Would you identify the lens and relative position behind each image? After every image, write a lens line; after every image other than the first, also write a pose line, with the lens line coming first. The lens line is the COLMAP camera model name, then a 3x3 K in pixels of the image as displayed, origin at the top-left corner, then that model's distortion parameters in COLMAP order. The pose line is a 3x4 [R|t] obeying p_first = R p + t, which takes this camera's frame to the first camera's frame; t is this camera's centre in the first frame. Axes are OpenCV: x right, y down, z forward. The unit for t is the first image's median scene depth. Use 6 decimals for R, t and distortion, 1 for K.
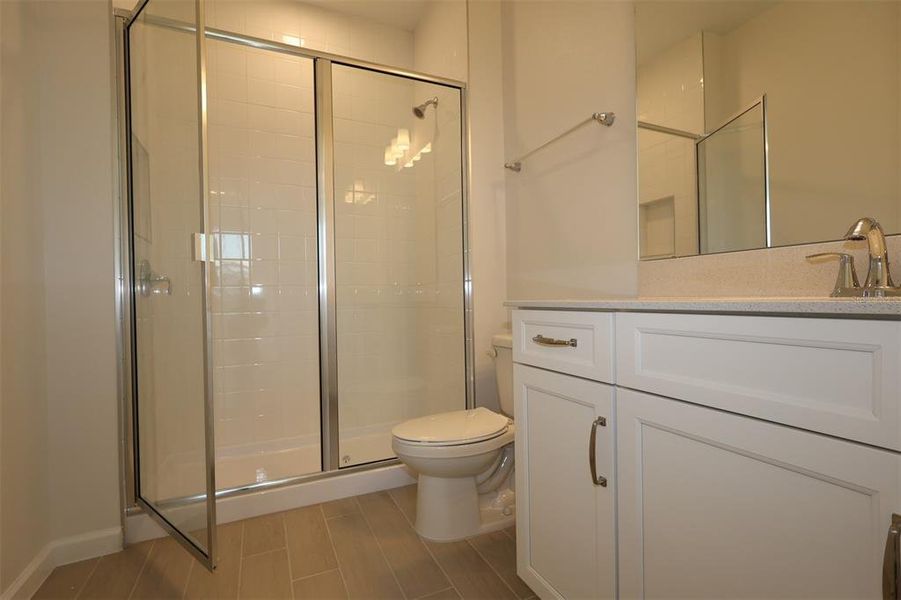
lens RADIAL K [[422.5, 0, 451.2], [0, 422.5, 305.9], [0, 0, 1]] dist [0.001381, 0.000293]
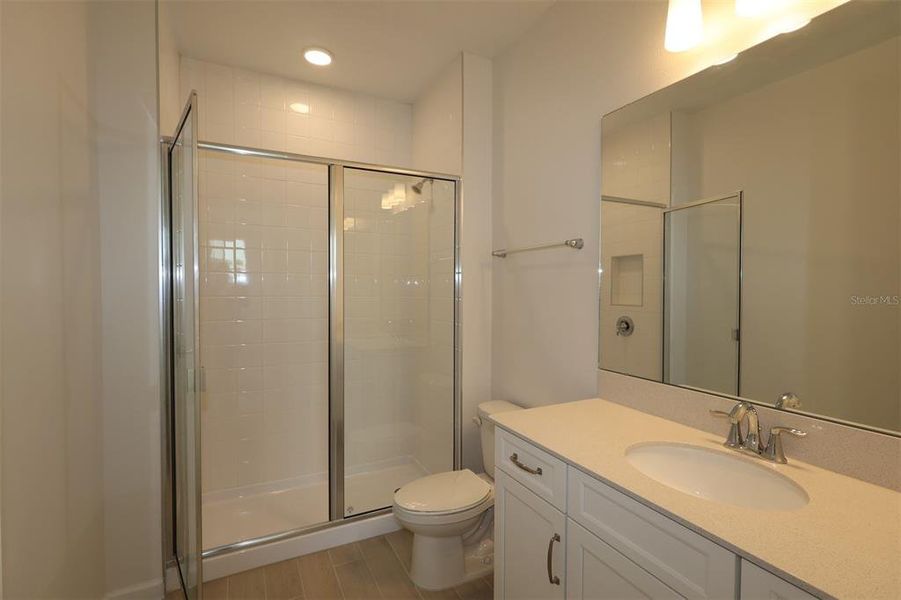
lens RADIAL K [[422.5, 0, 450.3], [0, 422.5, 292.6], [0, 0, 1]] dist [0.001381, 0.000293]
pose [[0.999422, 0.019388, 0.027919, -0.017837], [-0.019903, 0.999634, 0.018297, -0.266974], [-0.027554, -0.018842, 0.999443, -0.163466]]
